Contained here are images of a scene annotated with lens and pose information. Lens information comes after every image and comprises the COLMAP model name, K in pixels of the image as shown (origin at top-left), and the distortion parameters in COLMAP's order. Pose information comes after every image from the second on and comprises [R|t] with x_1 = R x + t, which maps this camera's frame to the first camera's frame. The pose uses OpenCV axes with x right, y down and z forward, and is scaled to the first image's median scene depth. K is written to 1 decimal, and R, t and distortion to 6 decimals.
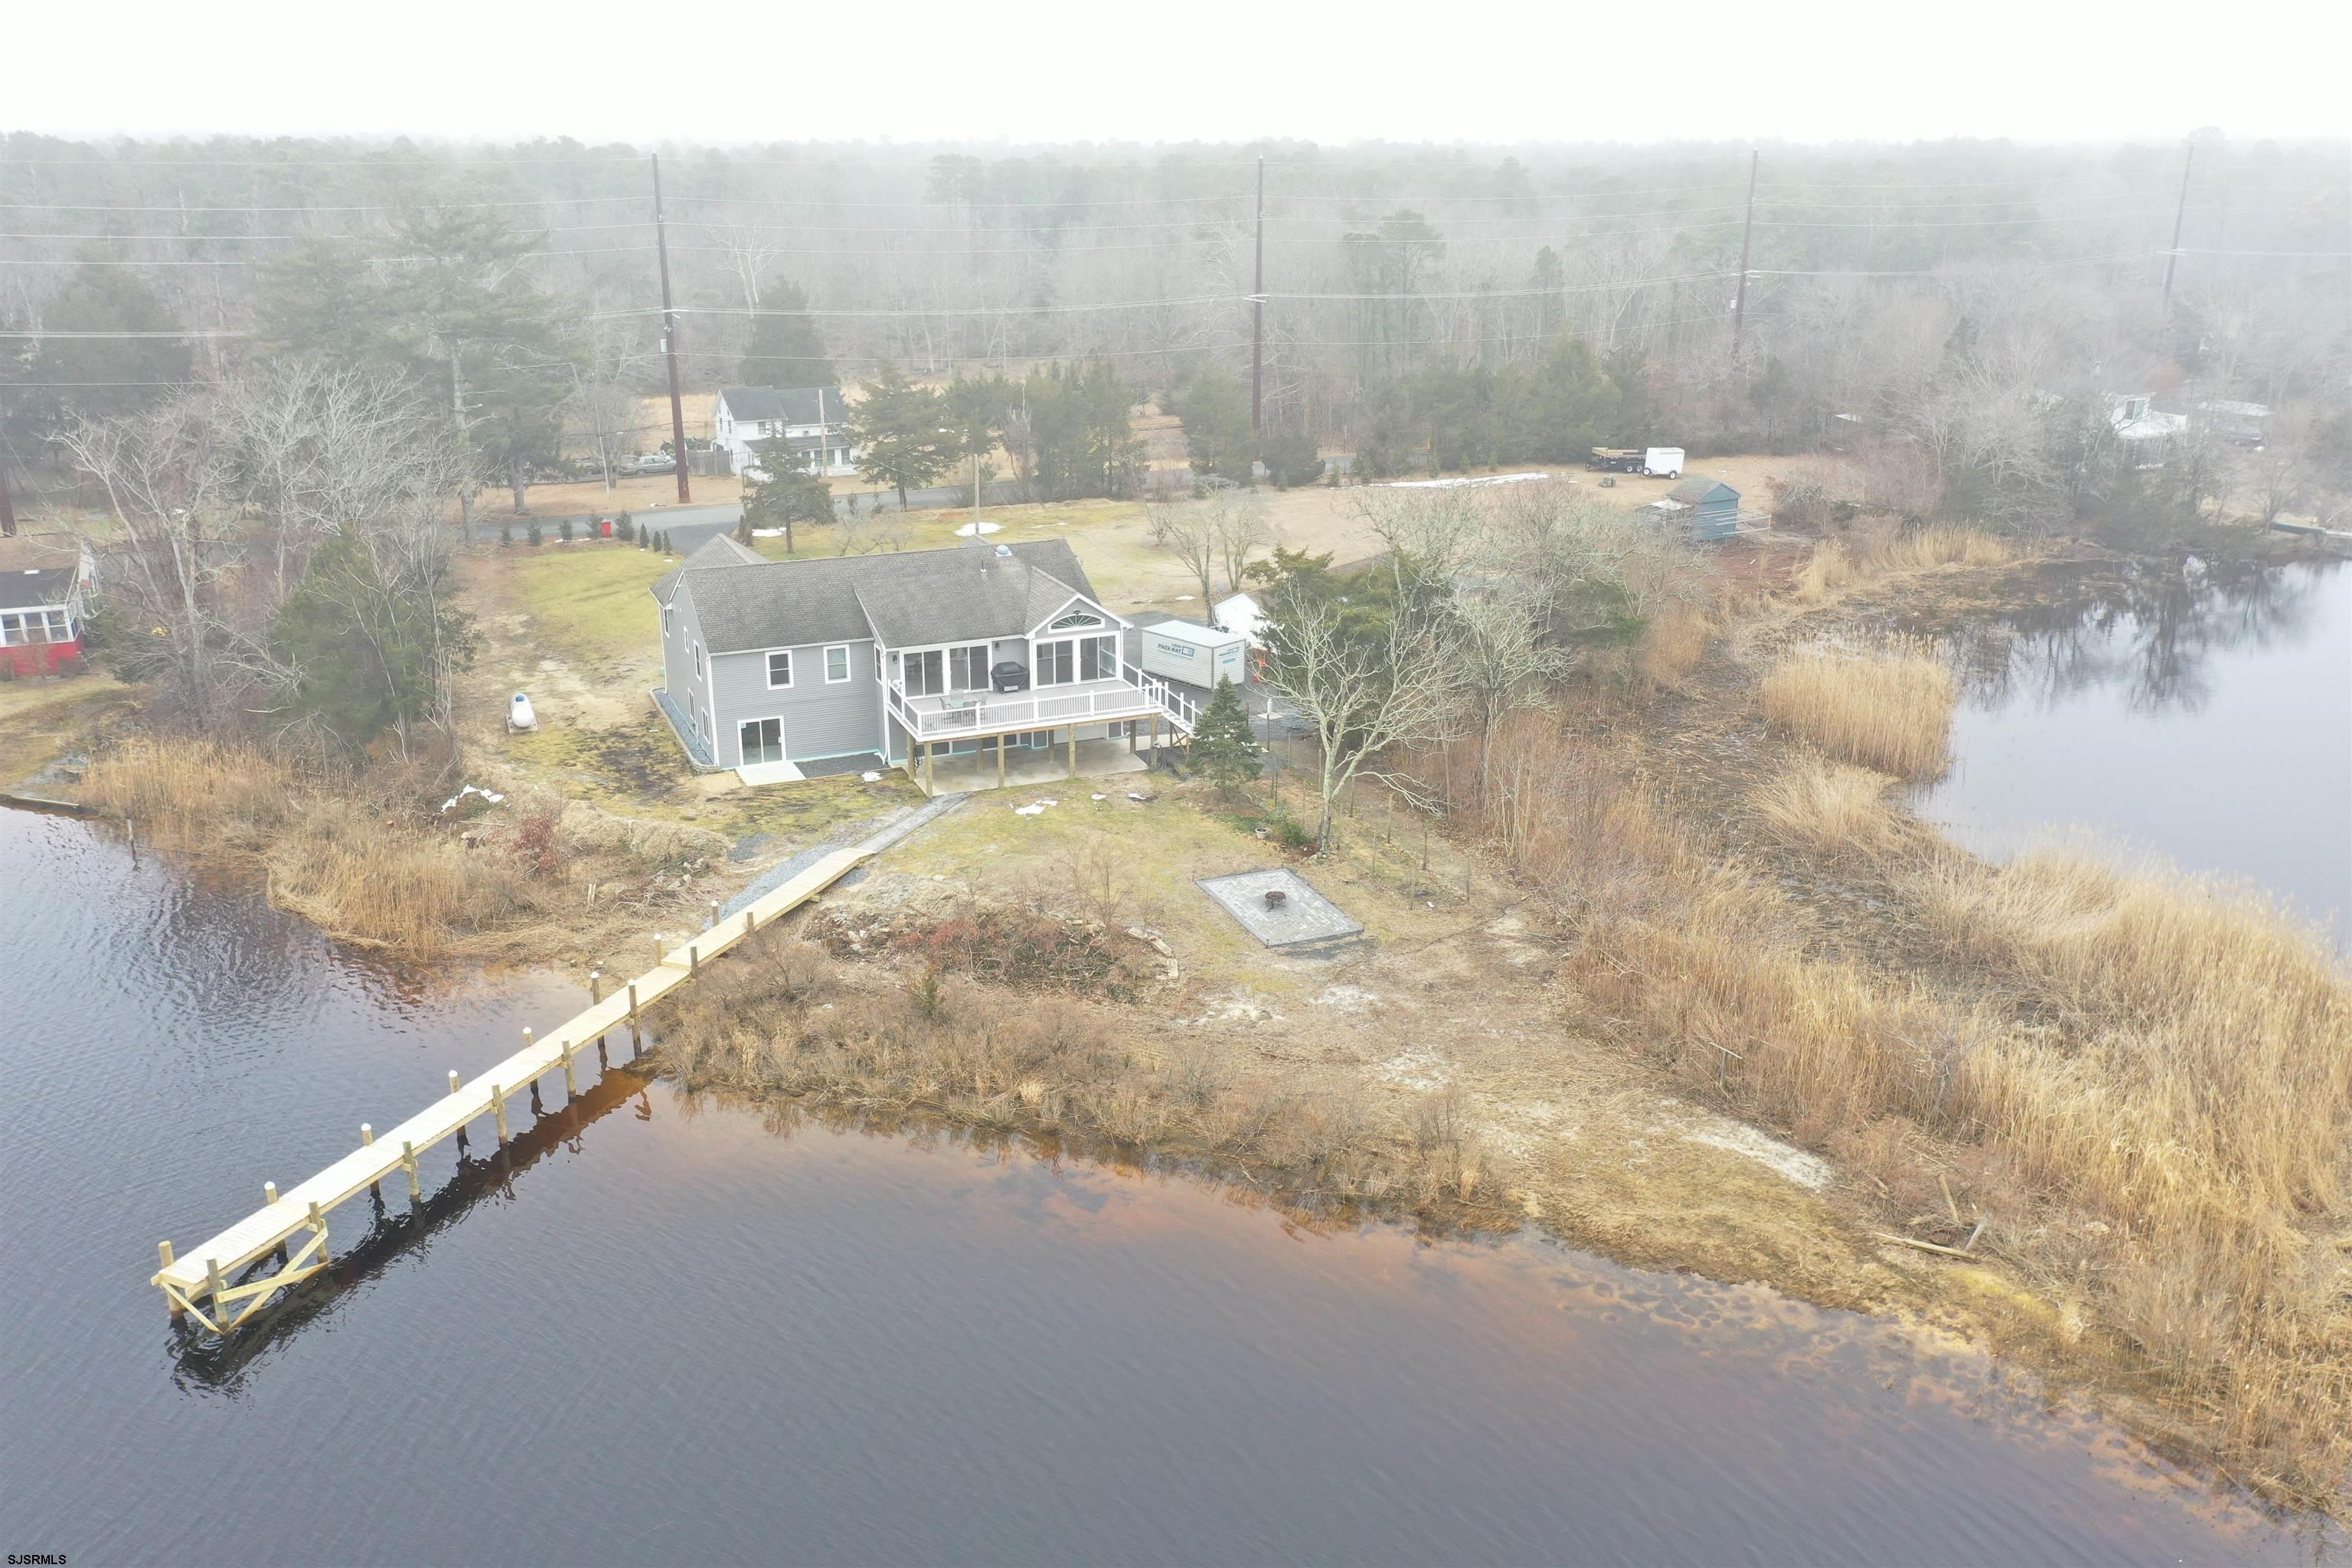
lens RADIAL K [[1864.0, 0, 1177.0], [0, 1864.0, 783.4], [0, 0, 1]] dist [0.009069, 0.003850]
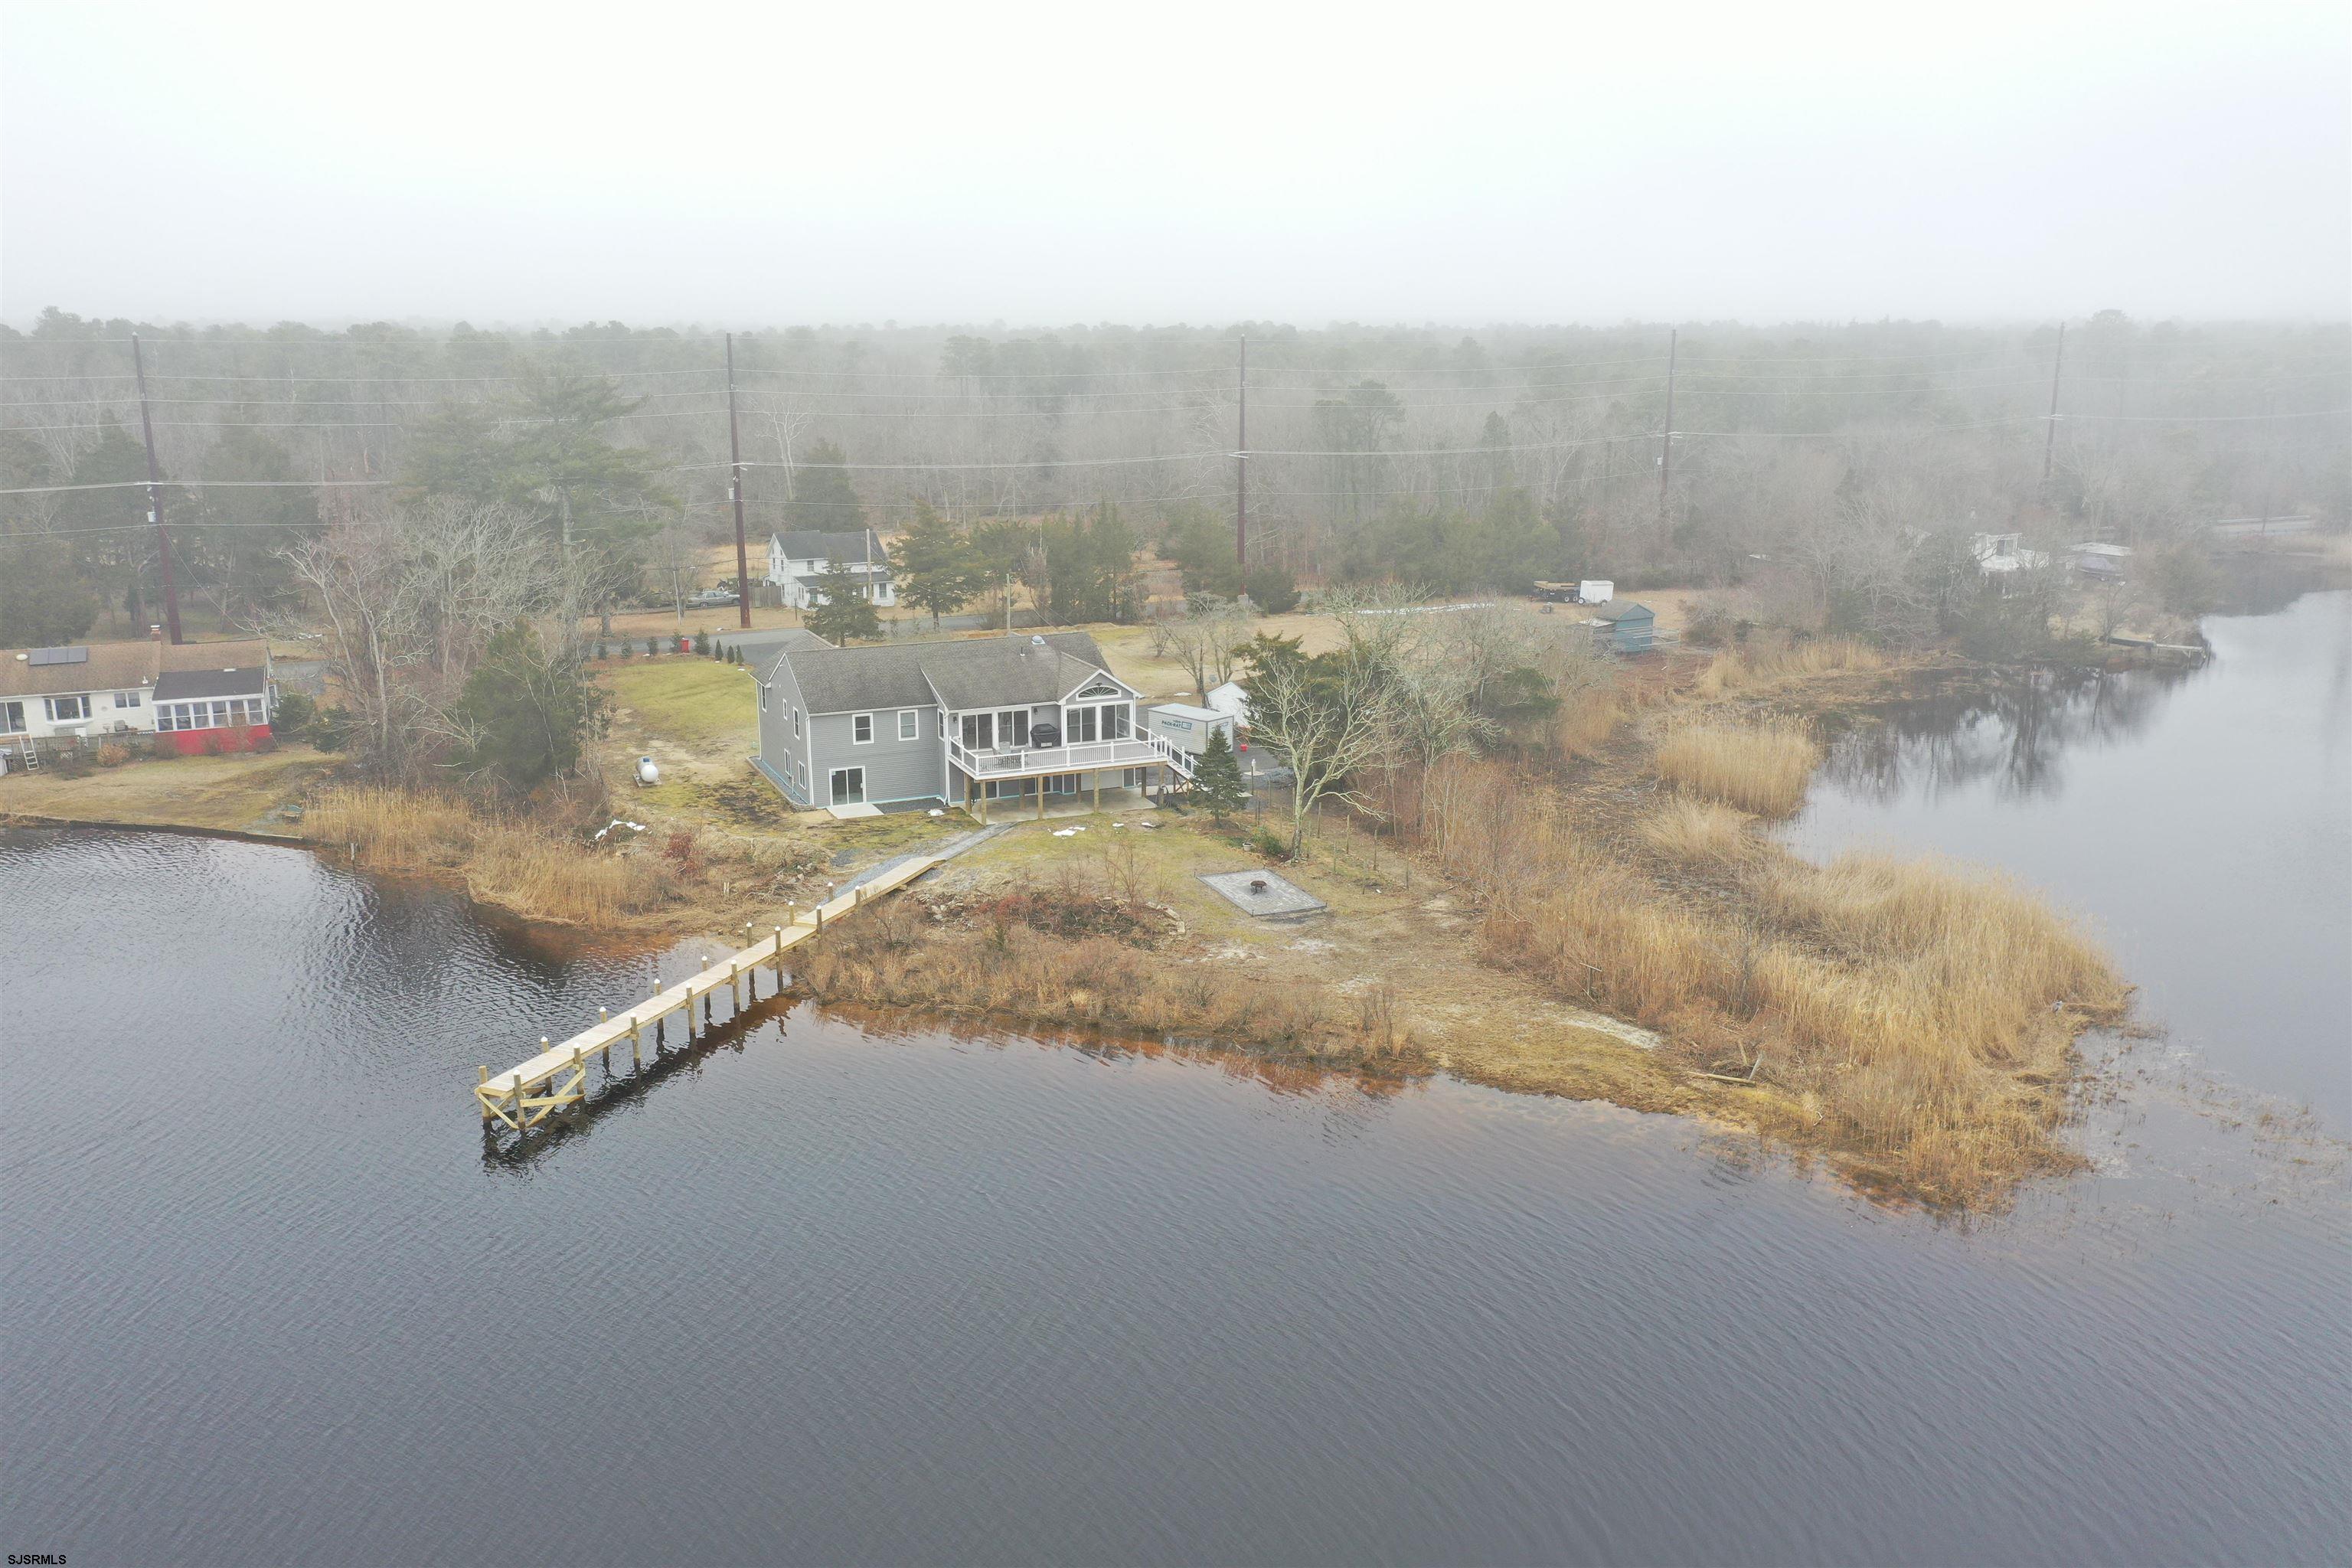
lens RADIAL K [[1864.0, 0, 1174.8], [0, 1864.0, 793.2], [0, 0, 1]] dist [0.009069, 0.003850]
pose [[0.999970, -0.004701, 0.006196, -0.010806], [0.005218, 0.996258, -0.086268, 0.089667], [-0.005768, 0.086298, 0.996253, -0.243303]]
